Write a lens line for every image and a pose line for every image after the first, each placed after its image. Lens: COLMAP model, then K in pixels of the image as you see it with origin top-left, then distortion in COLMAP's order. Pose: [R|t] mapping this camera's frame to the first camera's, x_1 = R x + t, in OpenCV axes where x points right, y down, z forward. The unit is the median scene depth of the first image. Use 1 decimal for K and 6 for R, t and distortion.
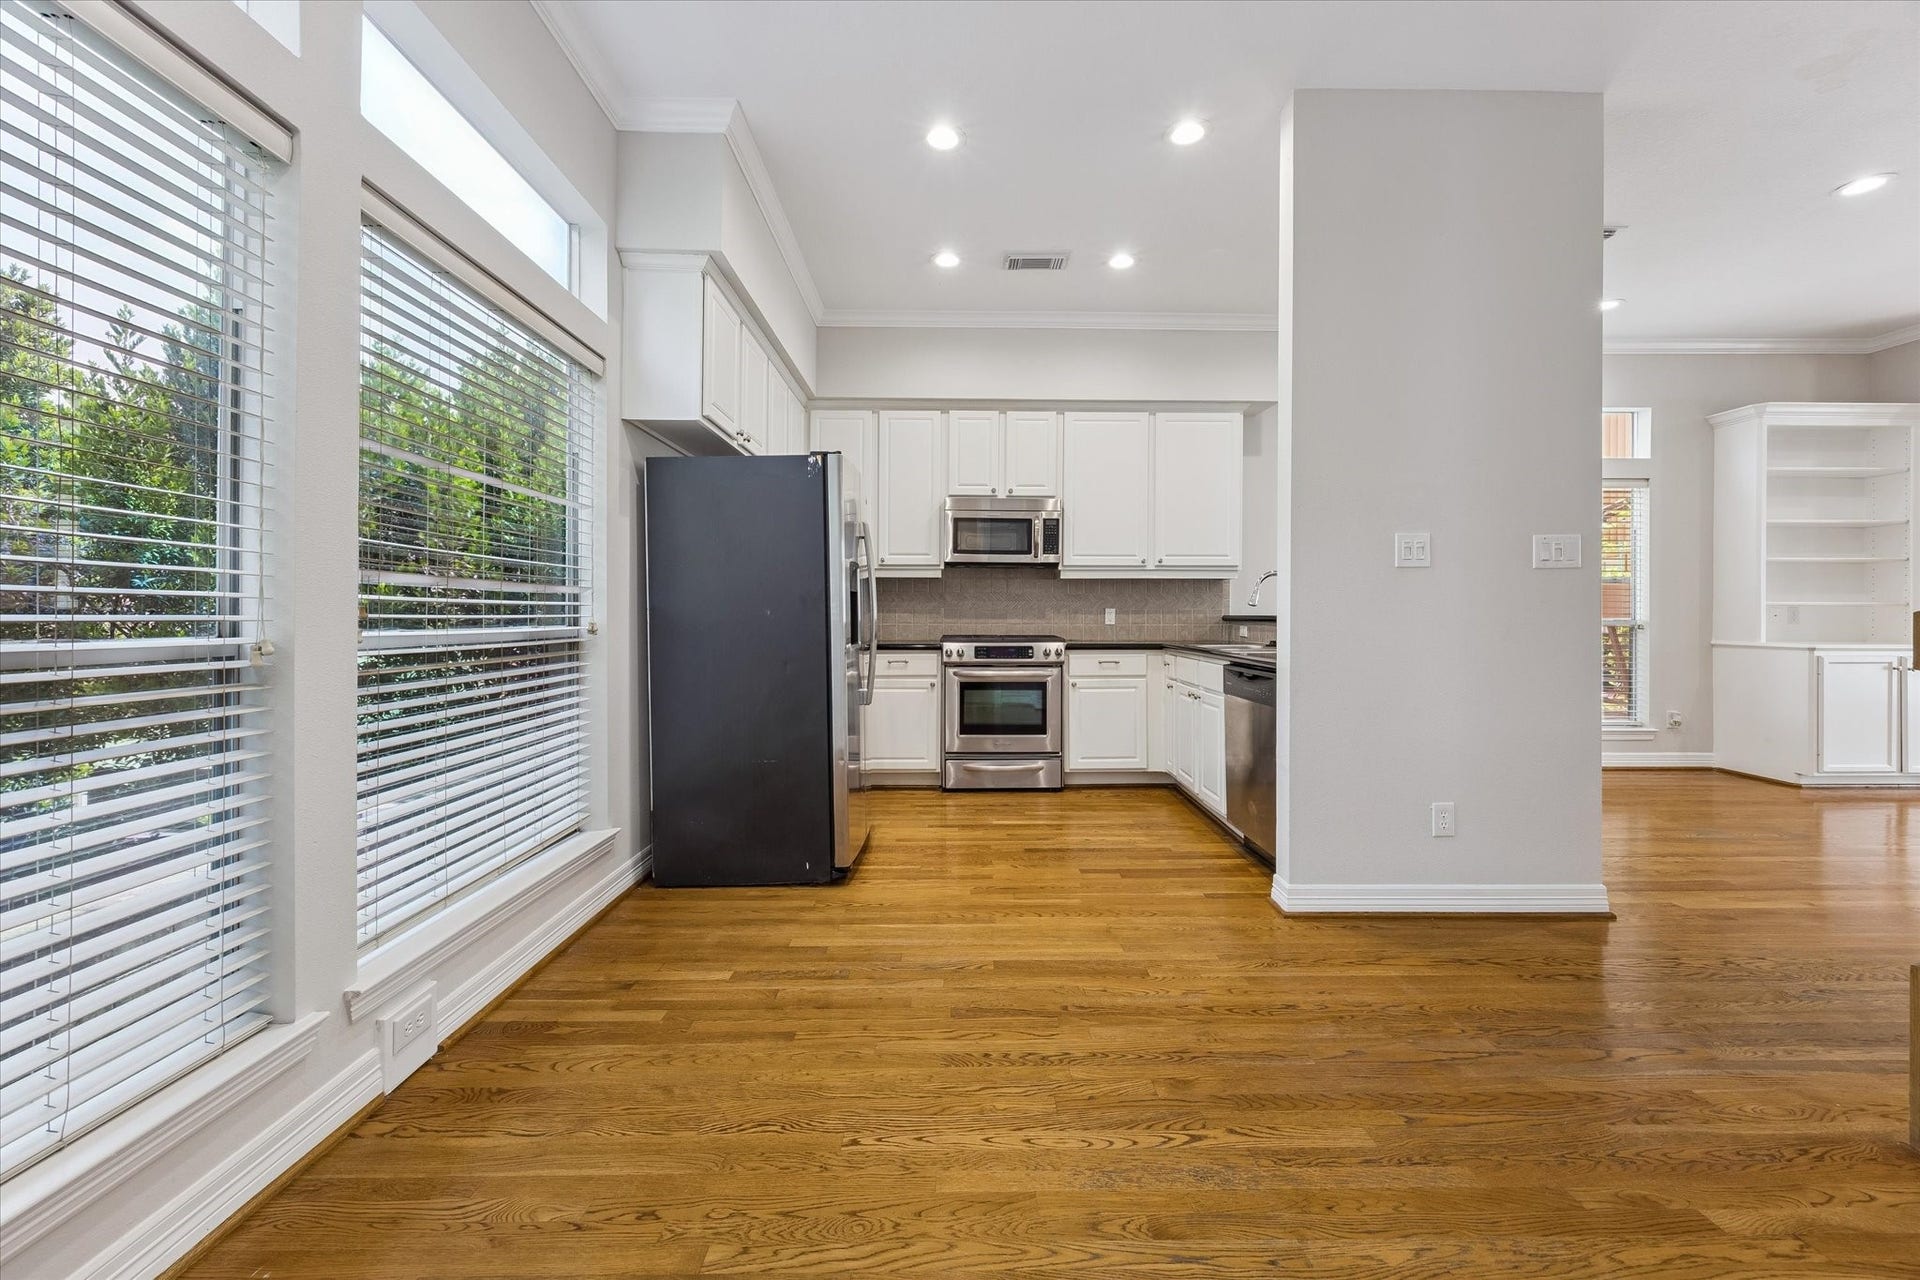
lens RADIAL K [[740.5, 0, 941.9], [0, 740.5, 613.9], [0, 0, 1]] dist [-0.005081, 0.000852]
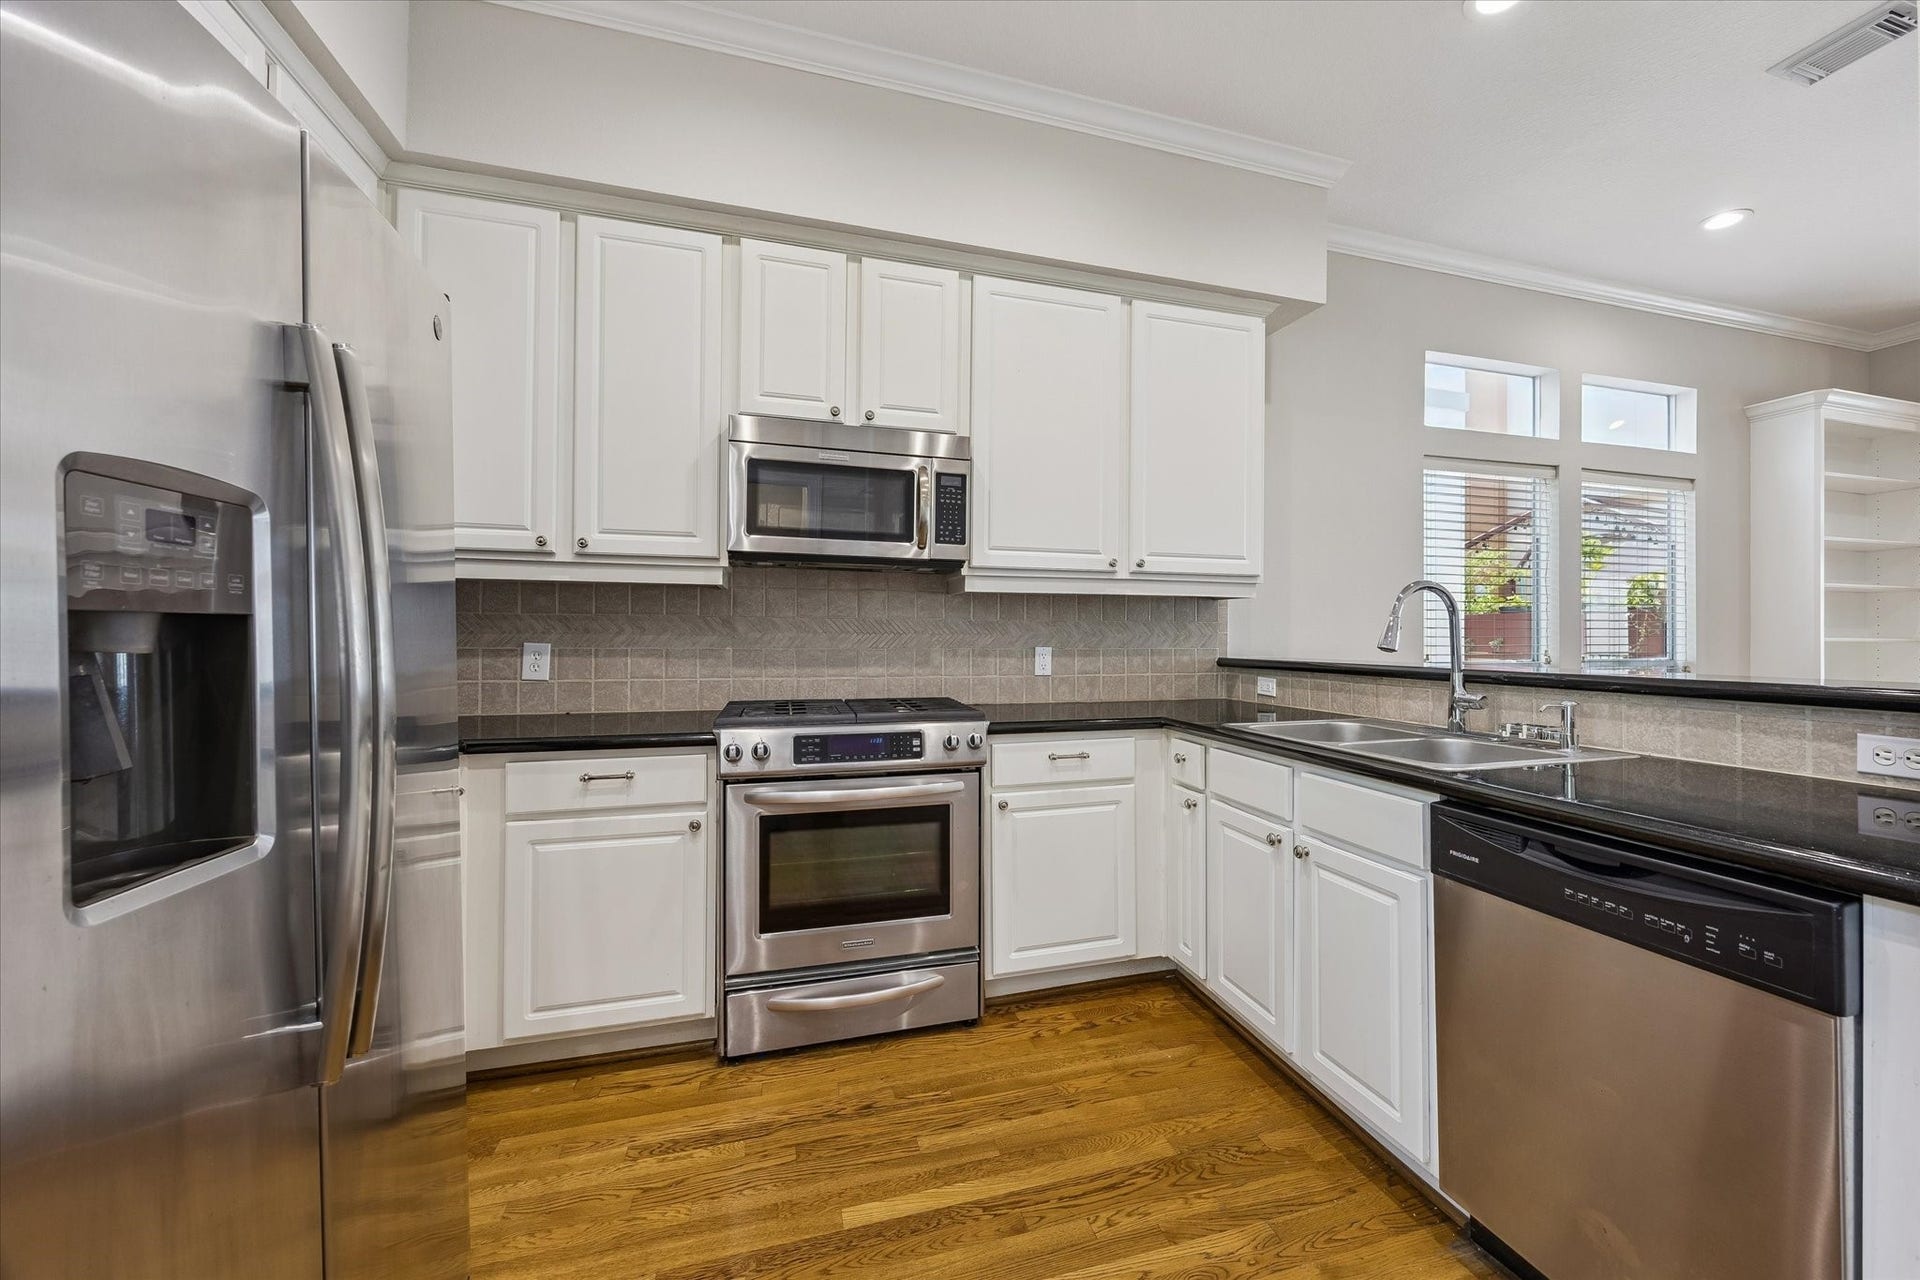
lens RADIAL K [[767.8, 0, 1022.2], [0, 767.8, 634.3], [0, 0, 1]] dist [-0.006473, 0.000063]
pose [[0.947504, 0.001643, 0.319740, 0.026044], [0.000427, 0.999979, -0.006406, -0.014971], [-0.319744, 0.006206, 0.947484, 0.503931]]
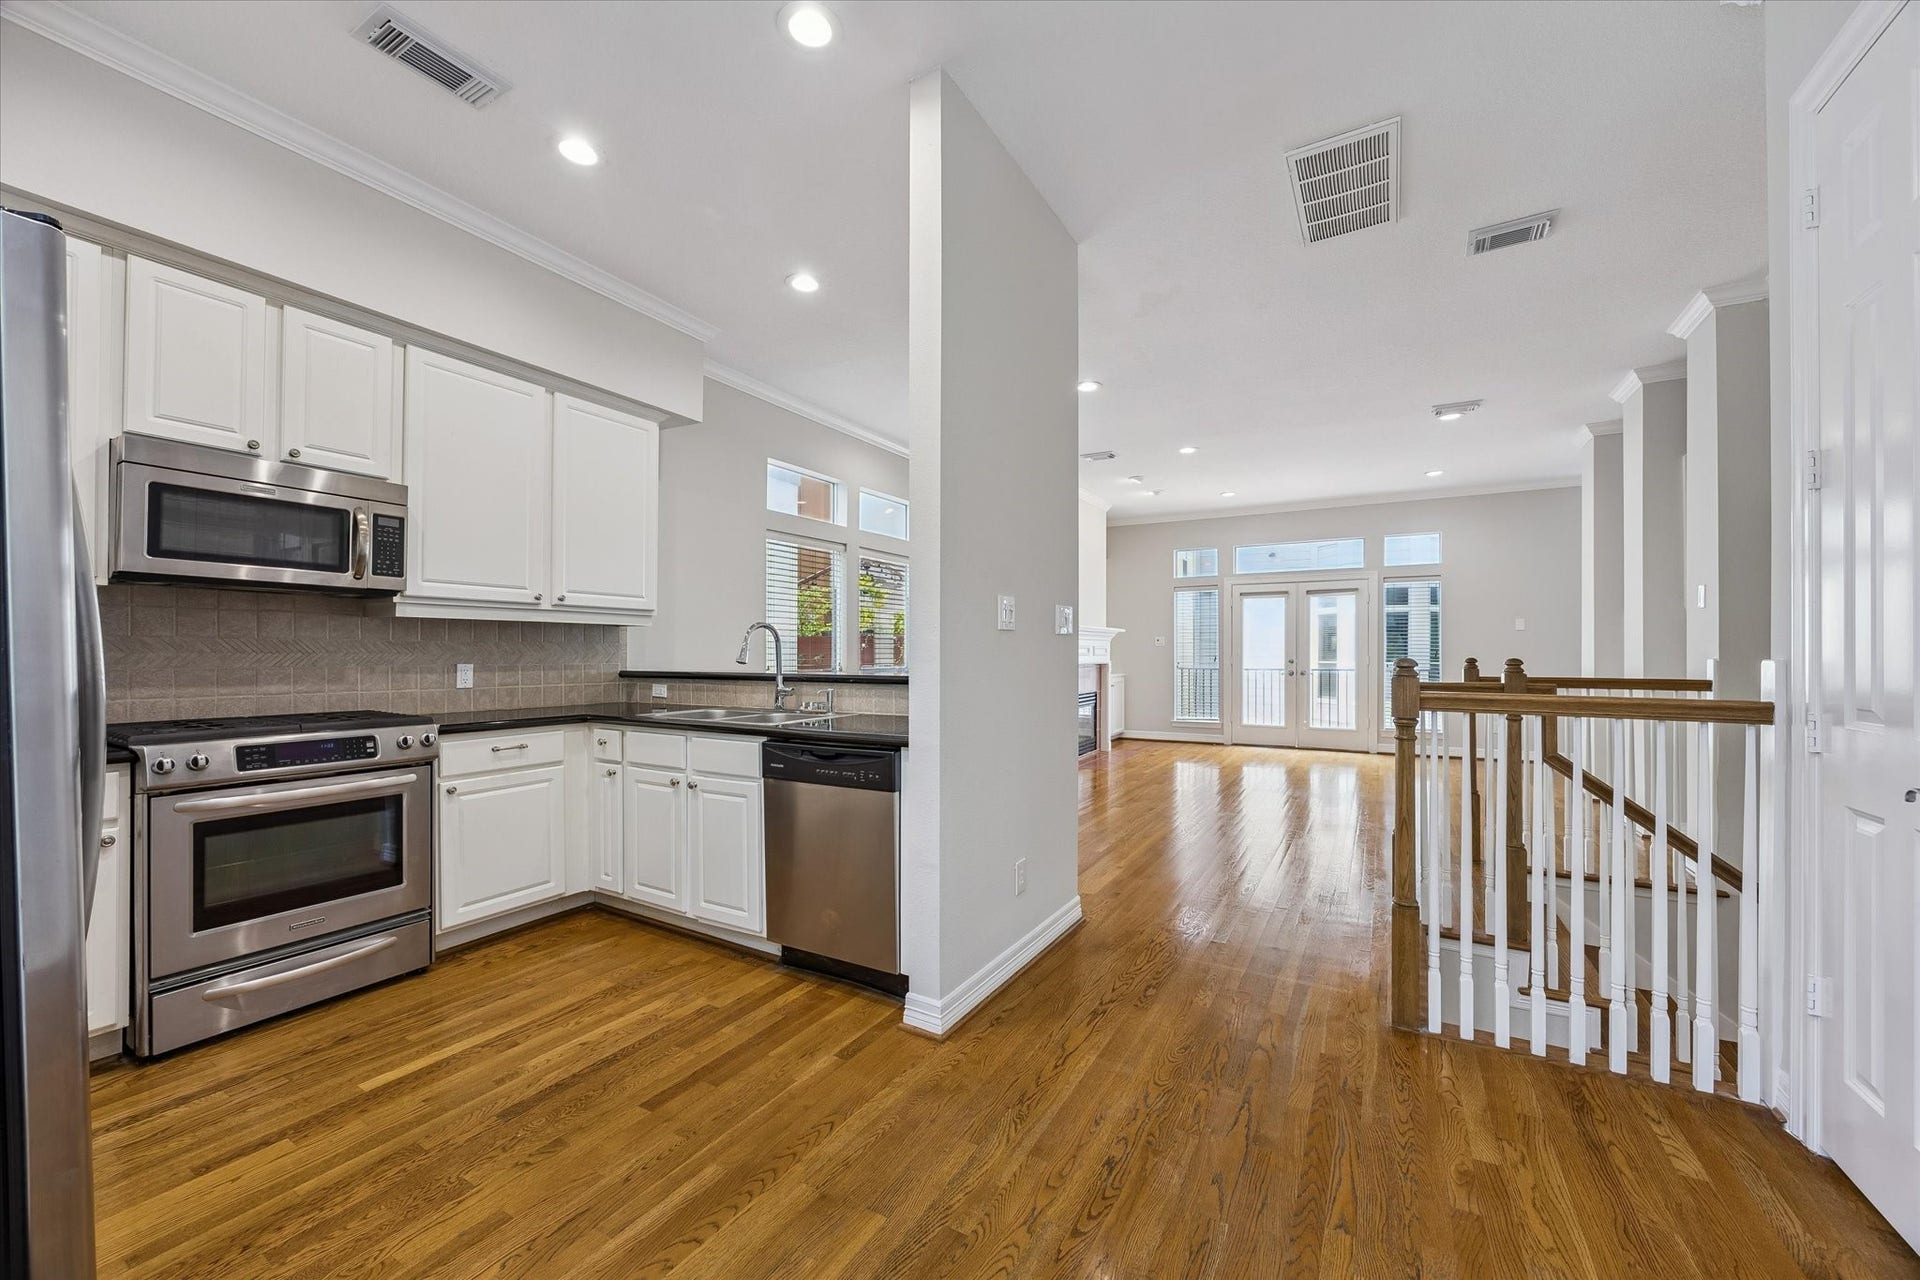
lens RADIAL K [[740.5, 0, 959.7], [0, 740.5, 649.5], [0, 0, 1]] dist [-0.005081, 0.000852]
pose [[0.495451, 0.002973, 0.868631, -0.145101], [0.004085, 0.999975, -0.005753, -0.016664], [-0.868626, 0.006399, 0.495427, 0.322927]]
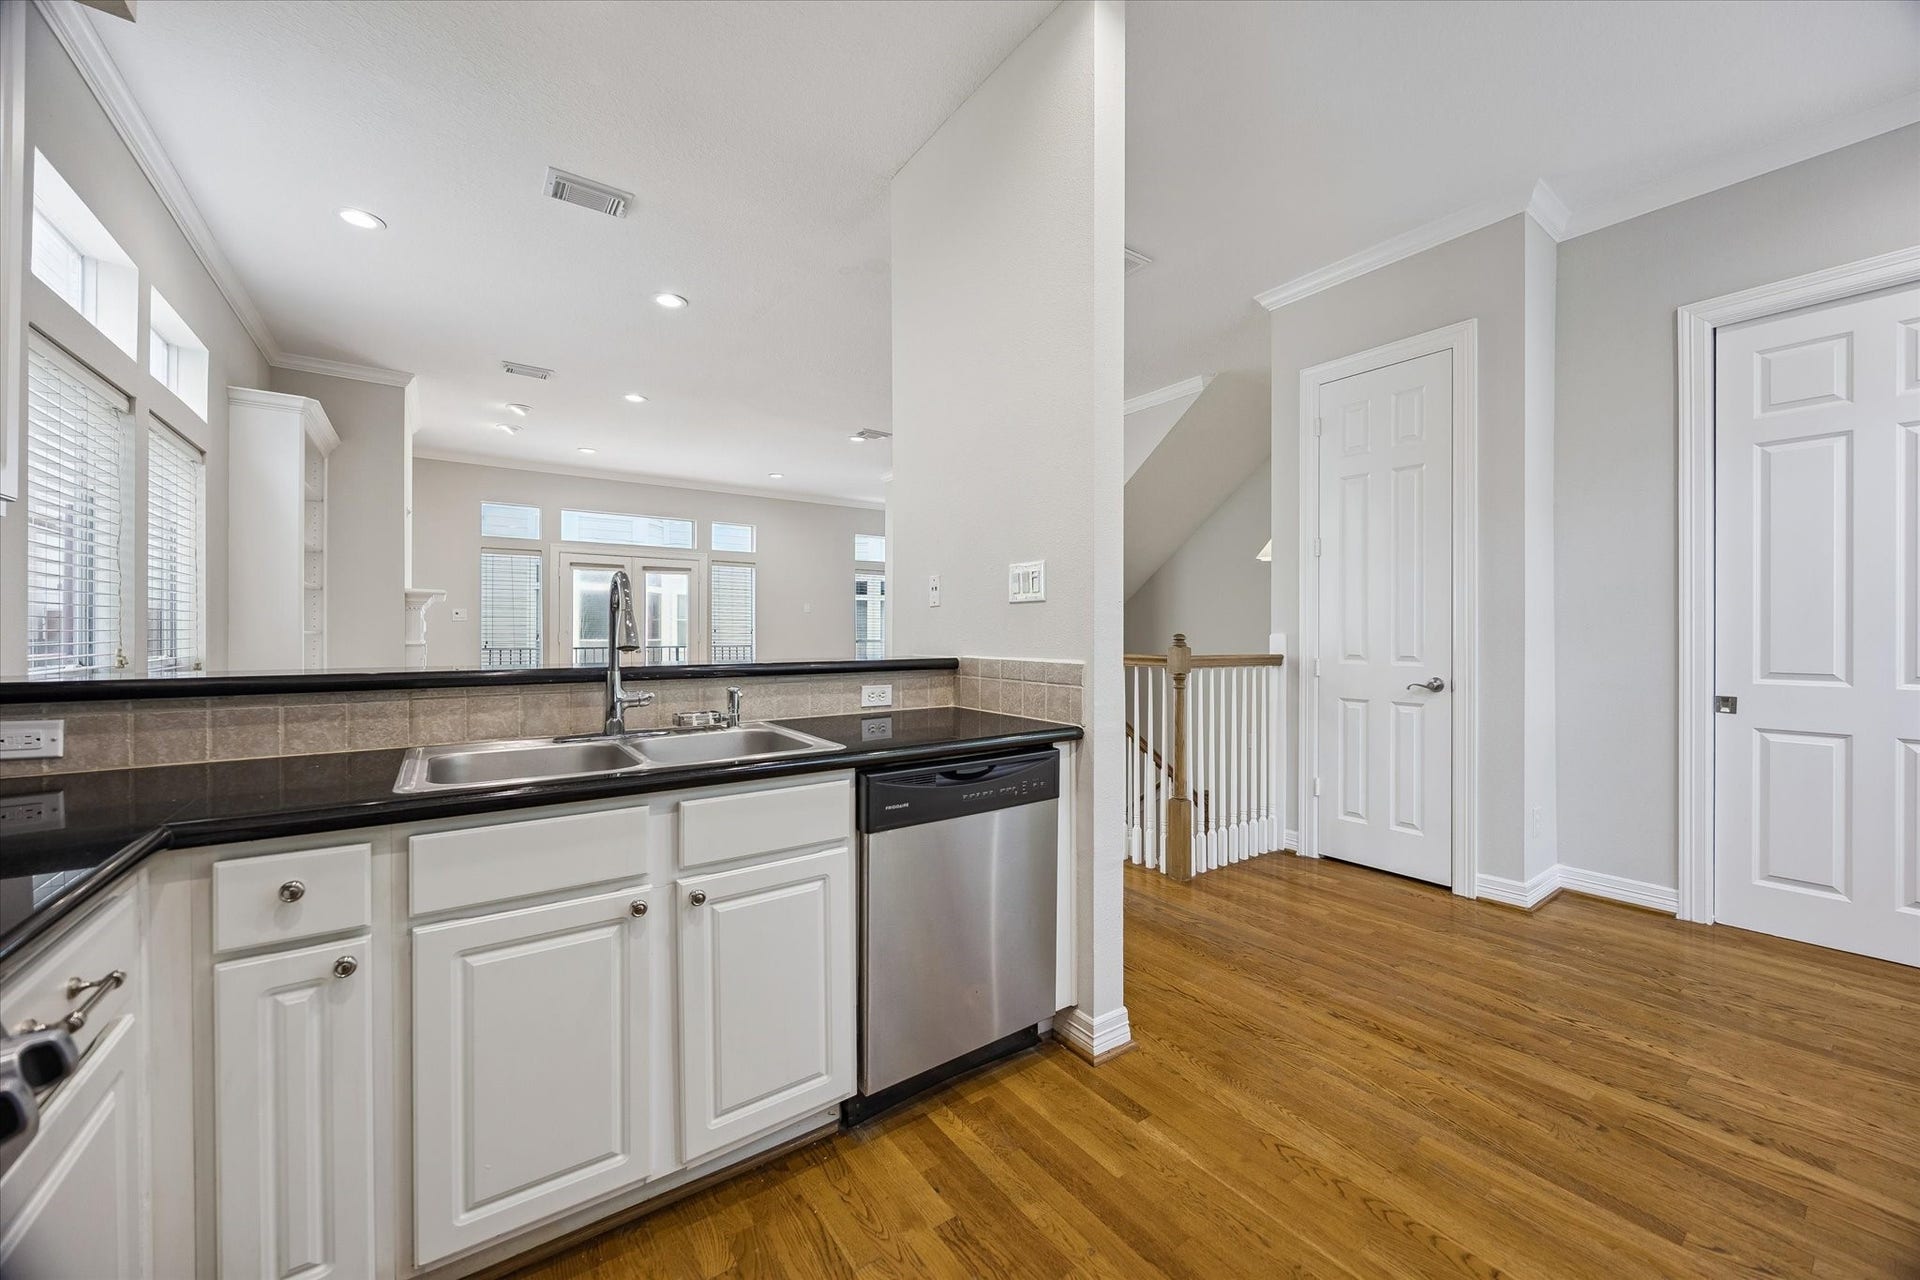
lens RADIAL K [[740.5, 0, 962.8], [0, 740.5, 635.7], [0, 0, 1]] dist [-0.005081, 0.000852]
pose [[-0.607415, -0.006664, 0.794357, -0.024688], [0.000713, 0.999960, 0.008935, -0.017962], [-0.794385, 0.005994, -0.607386, 0.924758]]
